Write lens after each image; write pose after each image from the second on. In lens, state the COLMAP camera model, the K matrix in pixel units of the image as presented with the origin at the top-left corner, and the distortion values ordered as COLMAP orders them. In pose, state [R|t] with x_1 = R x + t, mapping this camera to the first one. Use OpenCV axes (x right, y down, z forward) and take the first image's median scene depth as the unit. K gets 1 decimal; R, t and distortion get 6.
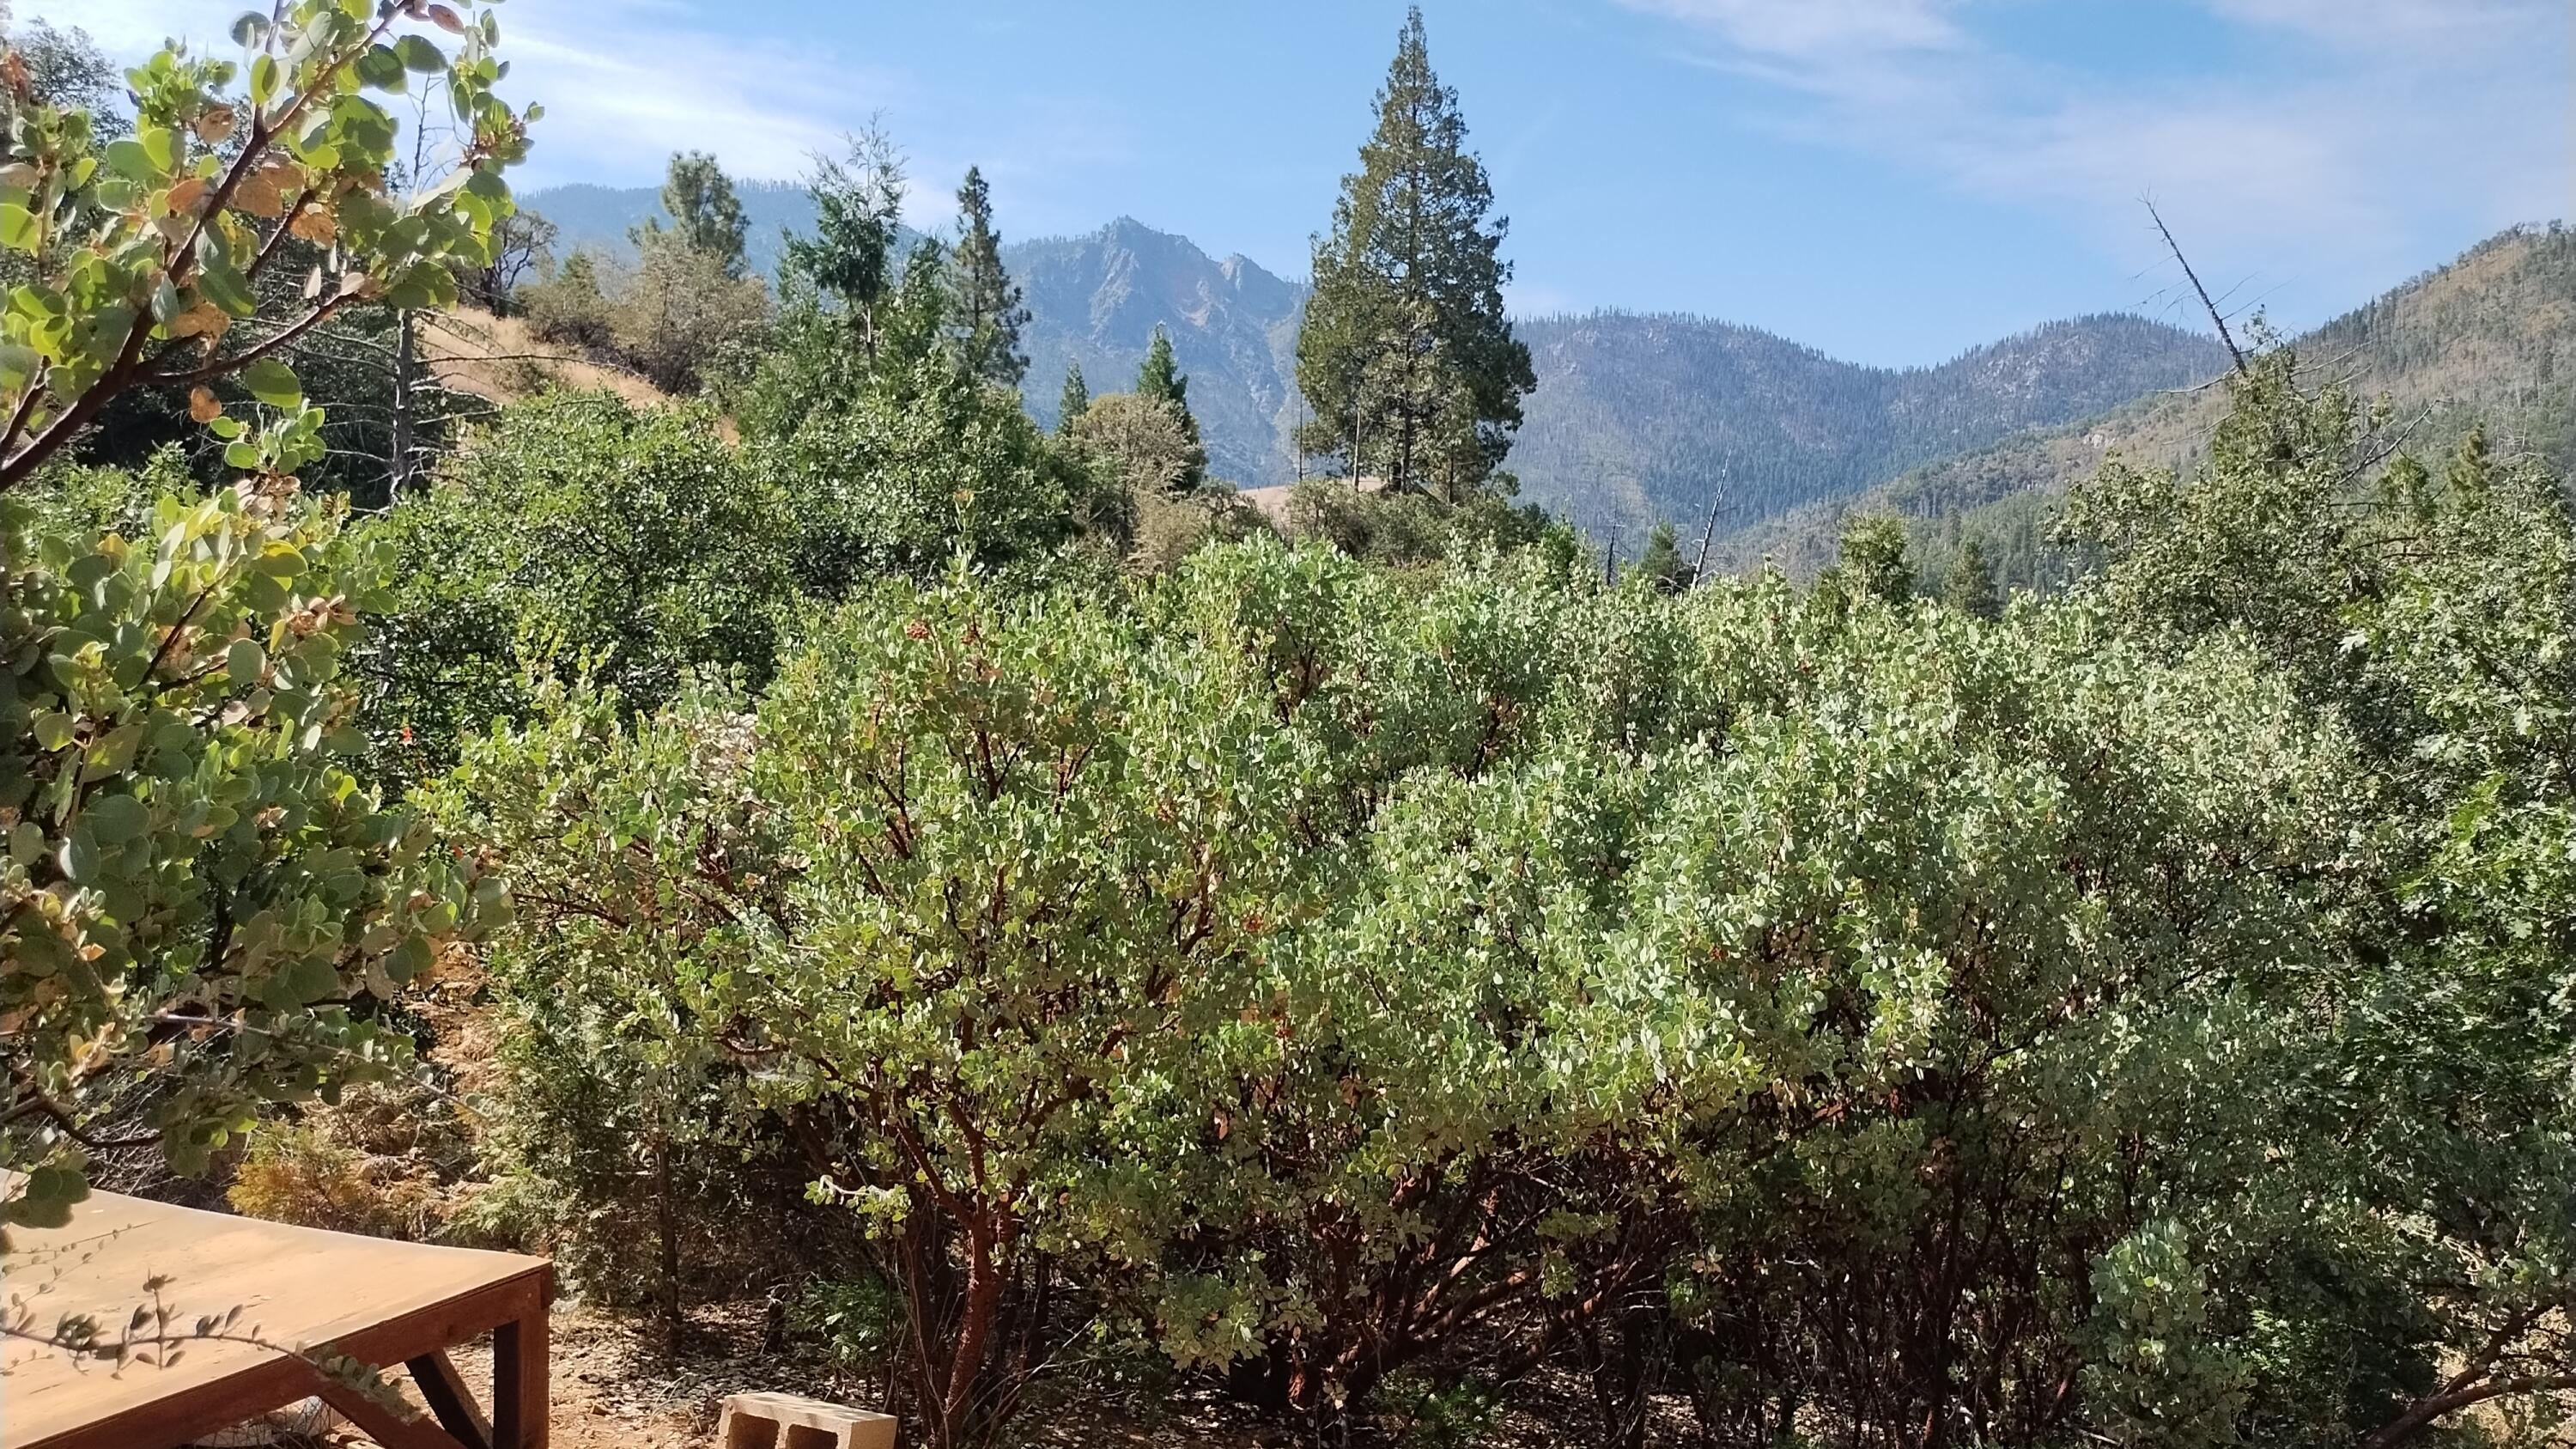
lens RADIAL K [[2064.8, 0, 1260.5], [0, 2064.8, 794.0], [0, 0, 1]] dist [0.149209, -0.002990]
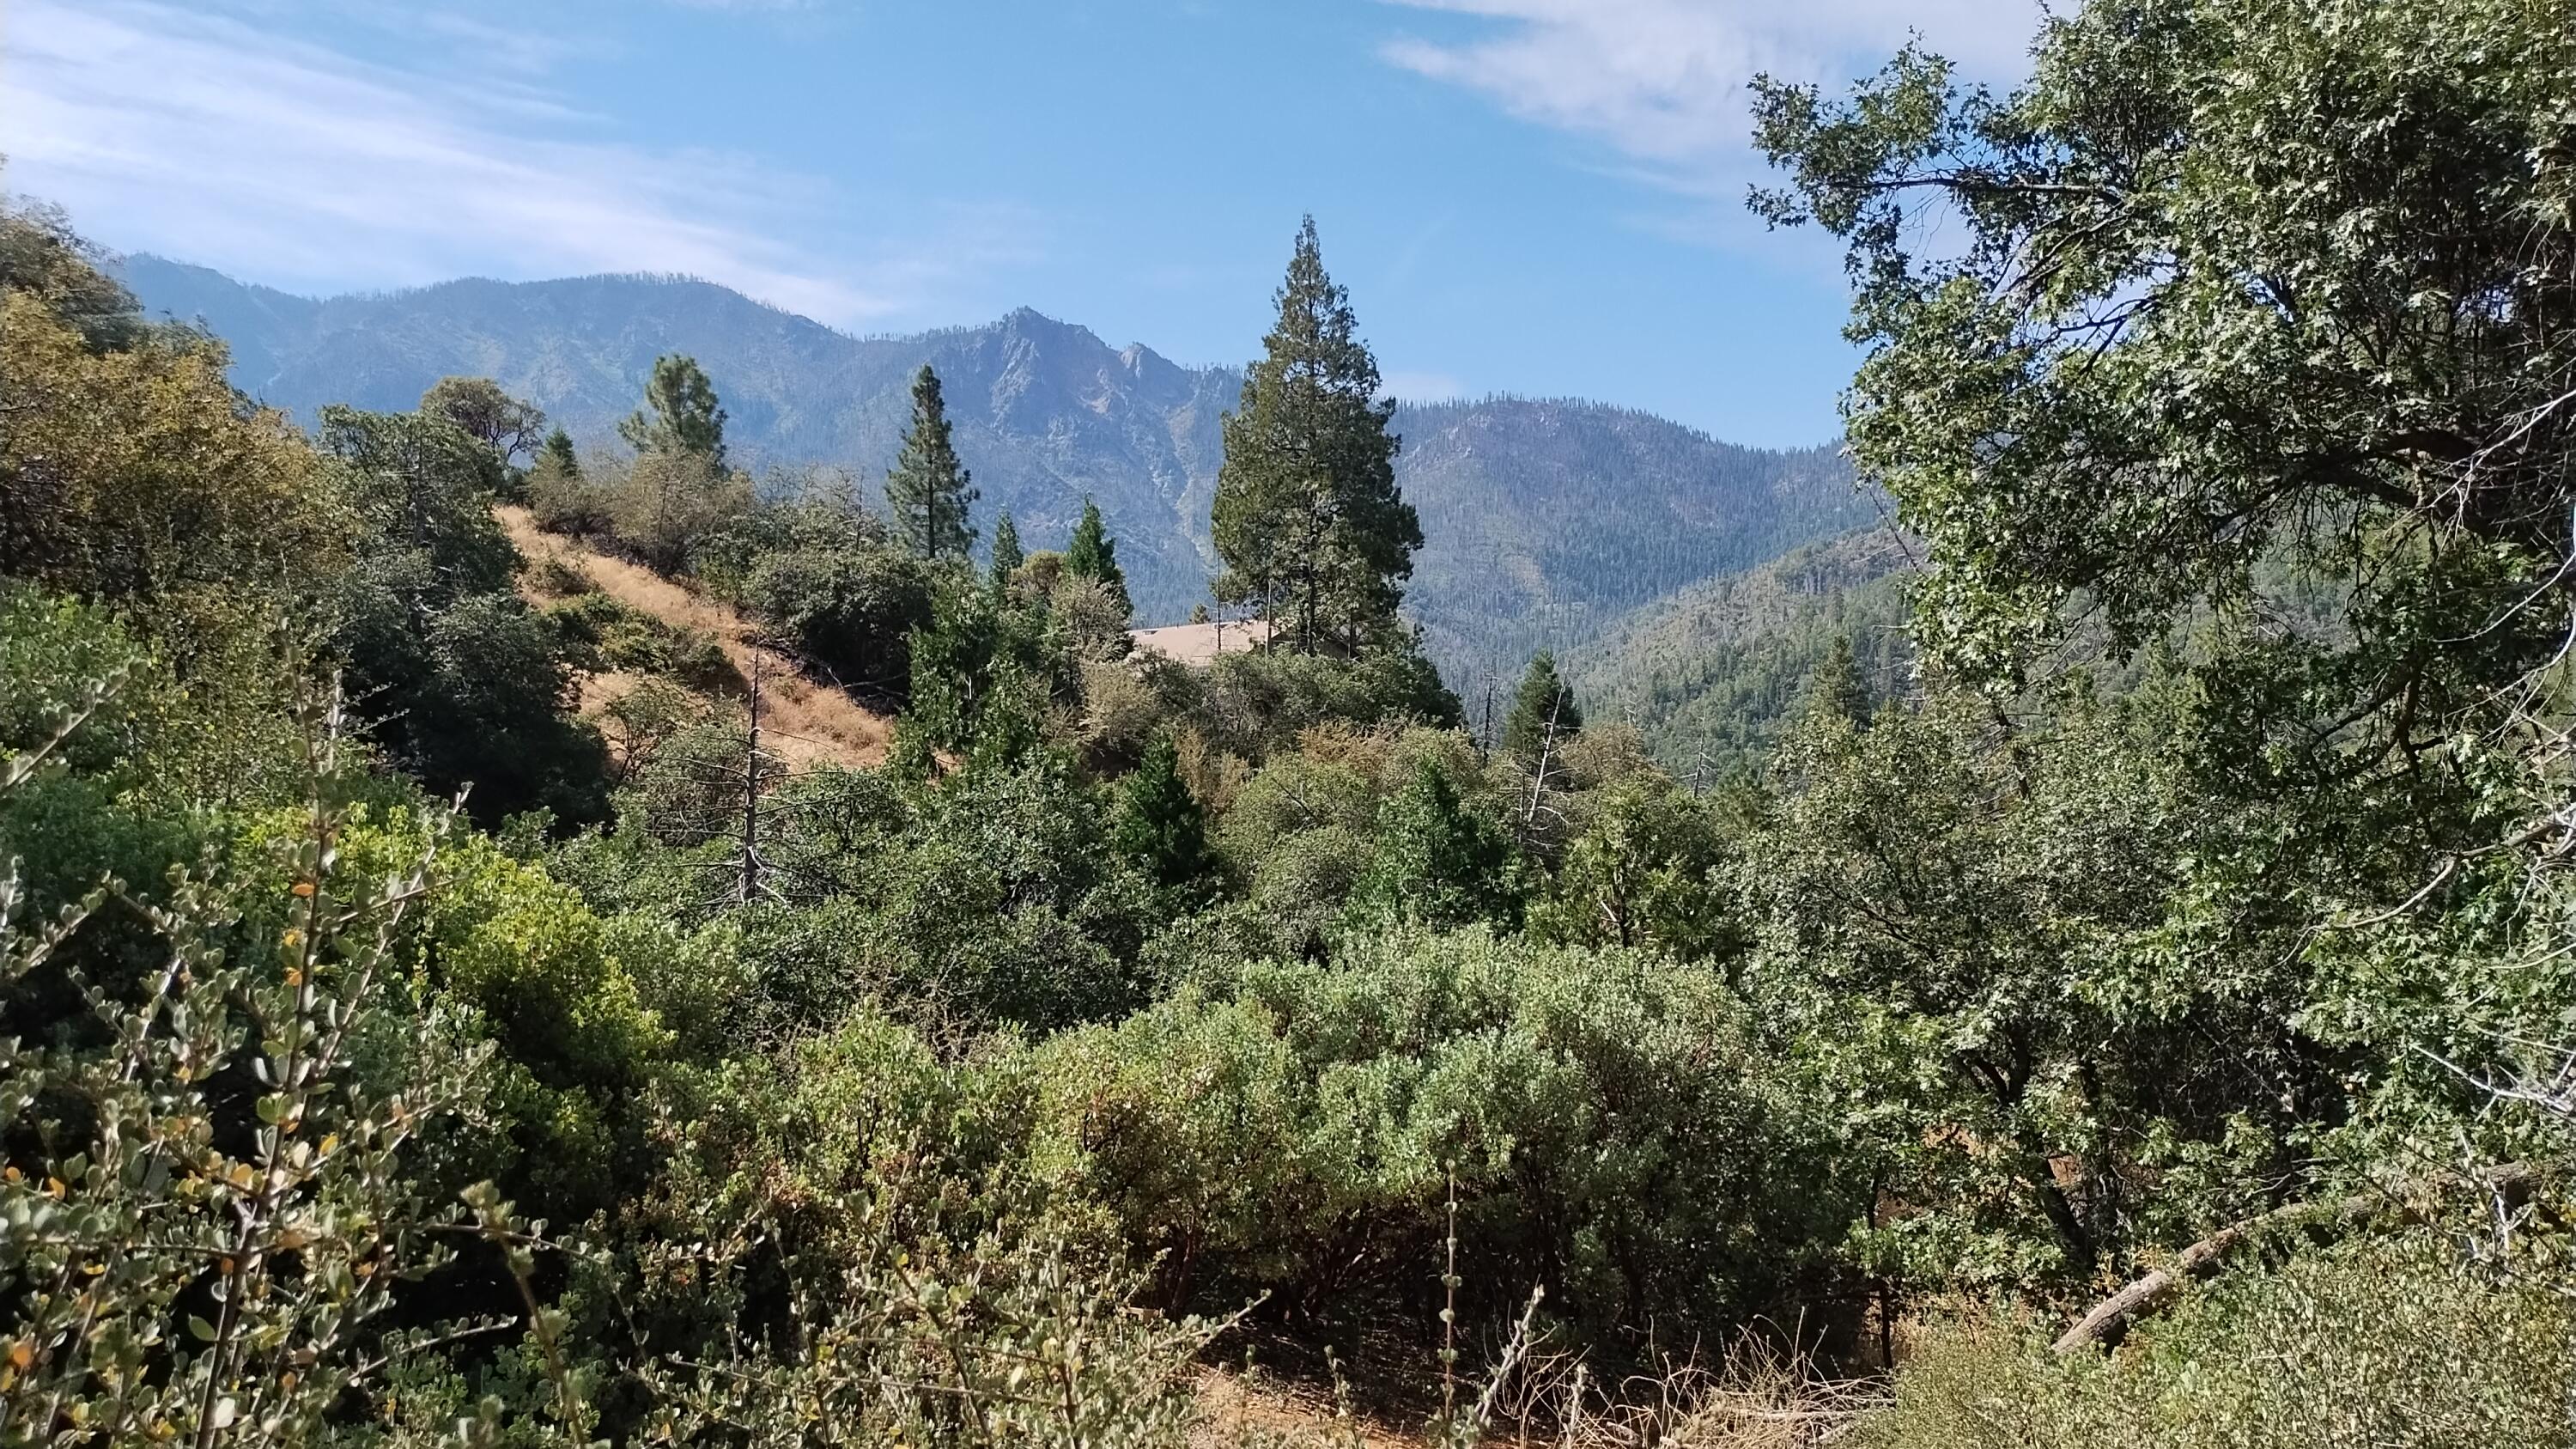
lens RADIAL K [[2064.8, 0, 1260.5], [0, 2064.8, 794.0], [0, 0, 1]] dist [0.149209, -0.002990]
pose [[0.998823, -0.018888, 0.044666, -0.009313], [0.020571, 0.999084, -0.037528, -0.018494], [-0.043916, 0.038403, 0.998297, -0.117777]]
